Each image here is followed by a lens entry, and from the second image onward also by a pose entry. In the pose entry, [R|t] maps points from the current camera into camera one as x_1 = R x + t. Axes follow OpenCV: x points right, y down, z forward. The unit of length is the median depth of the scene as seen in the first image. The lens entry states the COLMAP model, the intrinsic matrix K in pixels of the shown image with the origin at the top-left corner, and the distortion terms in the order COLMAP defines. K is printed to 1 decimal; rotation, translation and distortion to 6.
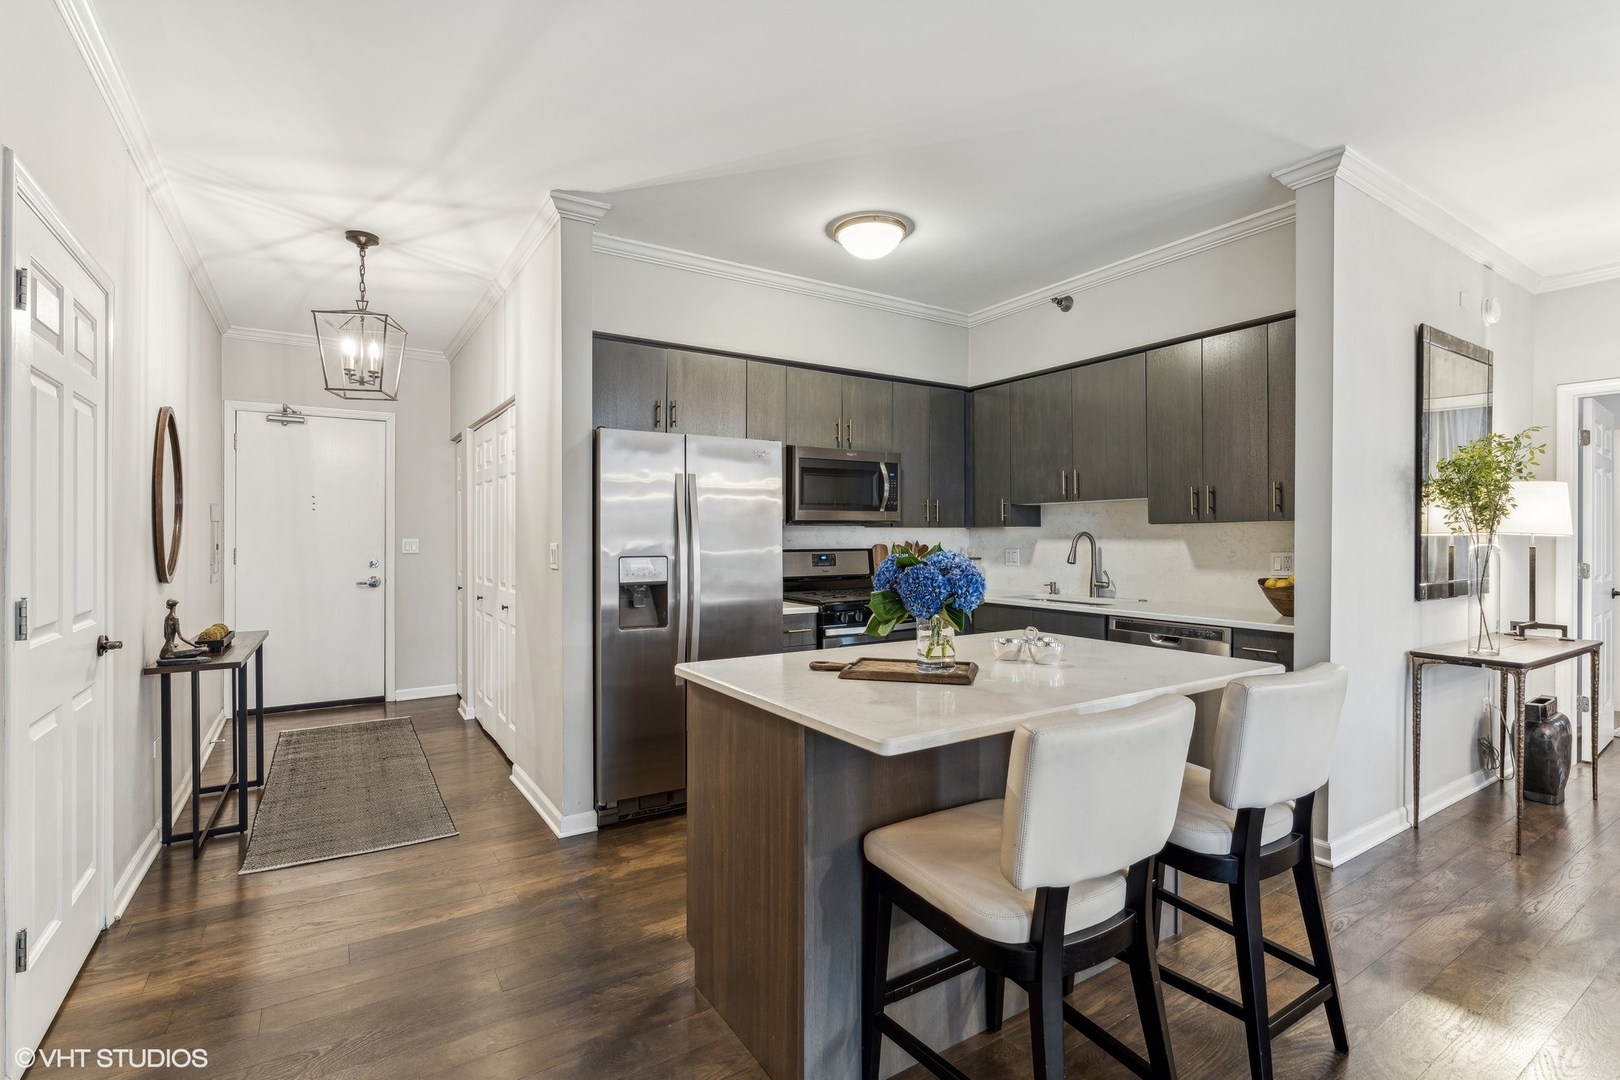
lens RADIAL K [[742.4, 0, 799.2], [0, 742.4, 529.0], [0, 0, 1]] dist [-0.000699, 0.001880]
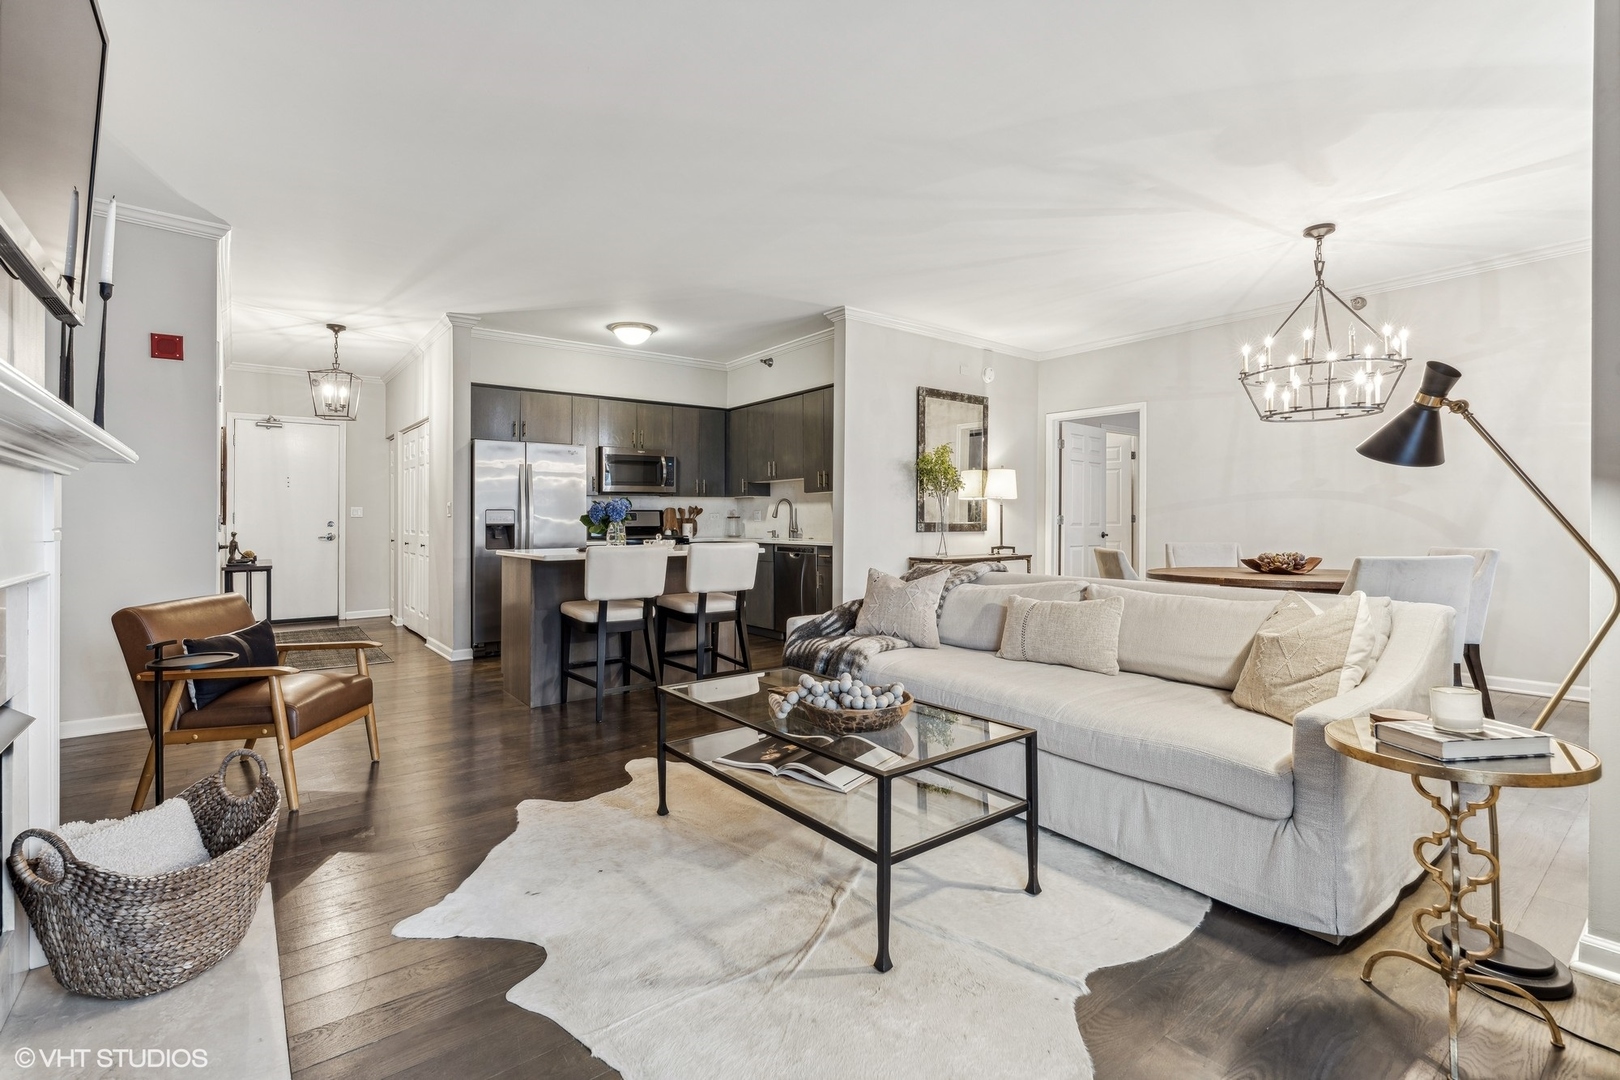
lens RADIAL K [[742.4, 0, 798.9], [0, 742.4, 505.9], [0, 0, 1]] dist [-0.000699, 0.001880]
pose [[0.996881, -0.002354, 0.078889, 0.321186], [0.003137, 0.999947, -0.009802, 0.041037], [-0.078861, 0.010019, 0.996835, -0.741959]]
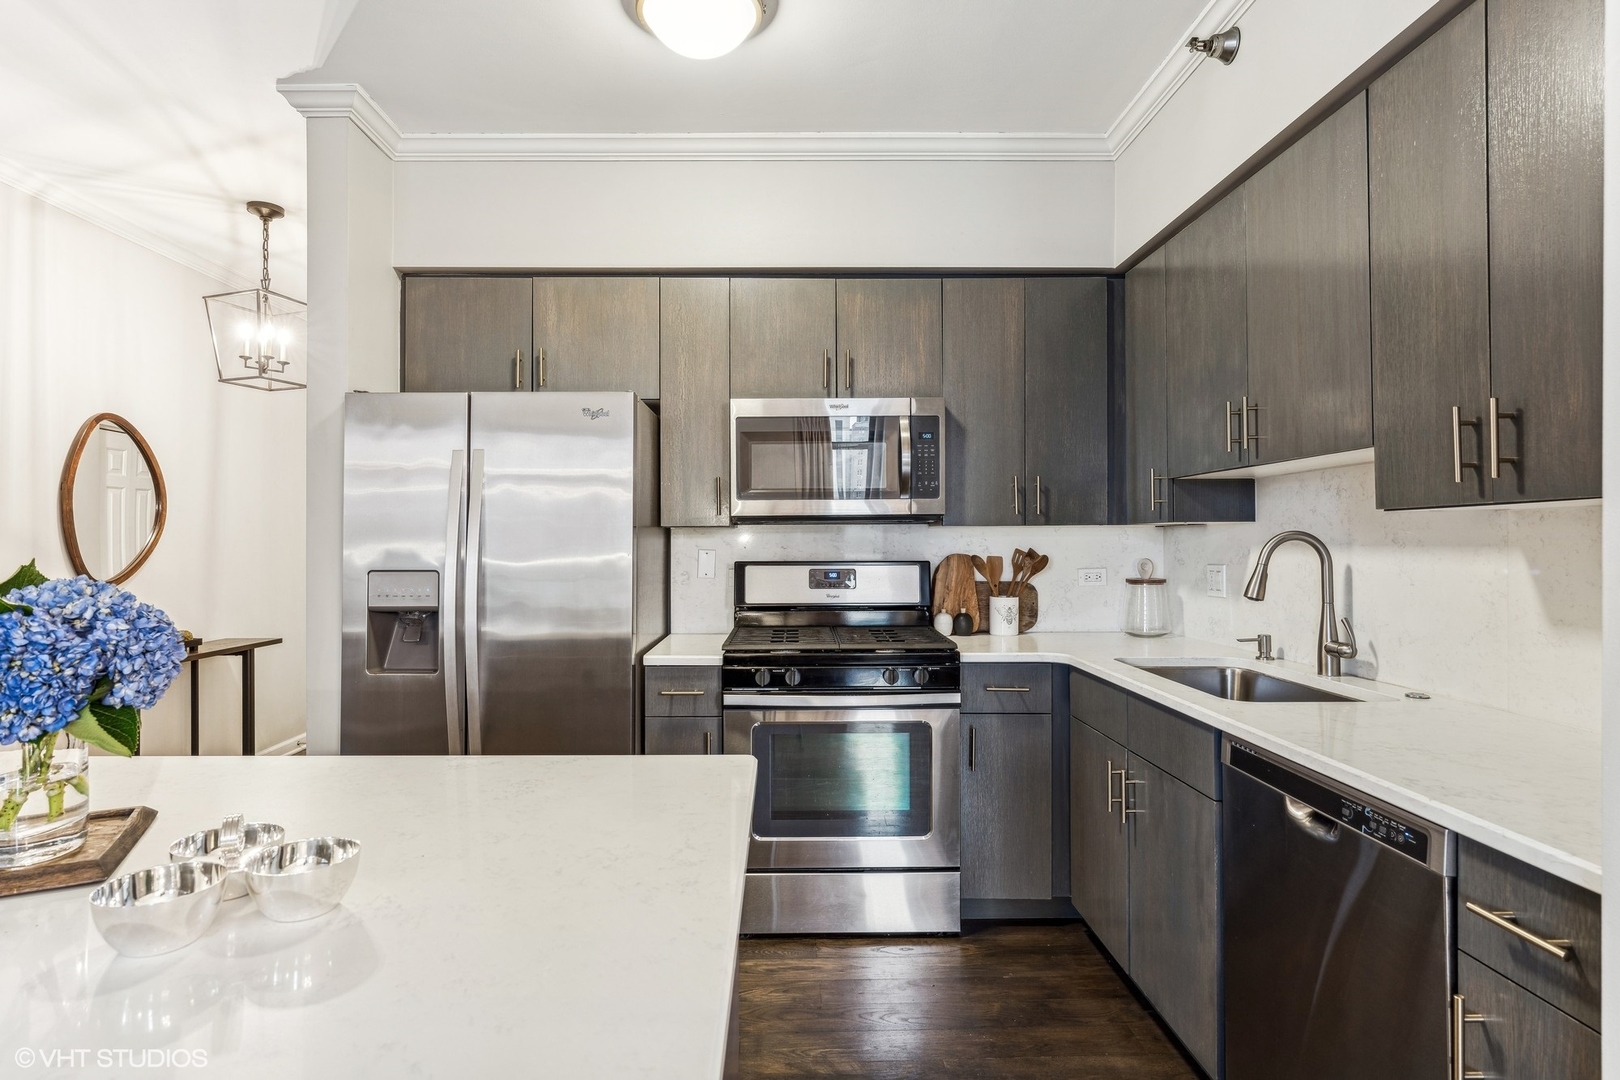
lens RADIAL K [[836.5, 0, 787.2], [0, 836.5, 527.6], [0, 0, 1]] dist [0.003646, 0.000258]
pose [[0.846198, -0.009648, -0.532781, 0.443131], [0.006136, 0.999946, -0.008361, 0.004651], [0.532833, 0.003806, 0.846212, 0.442449]]
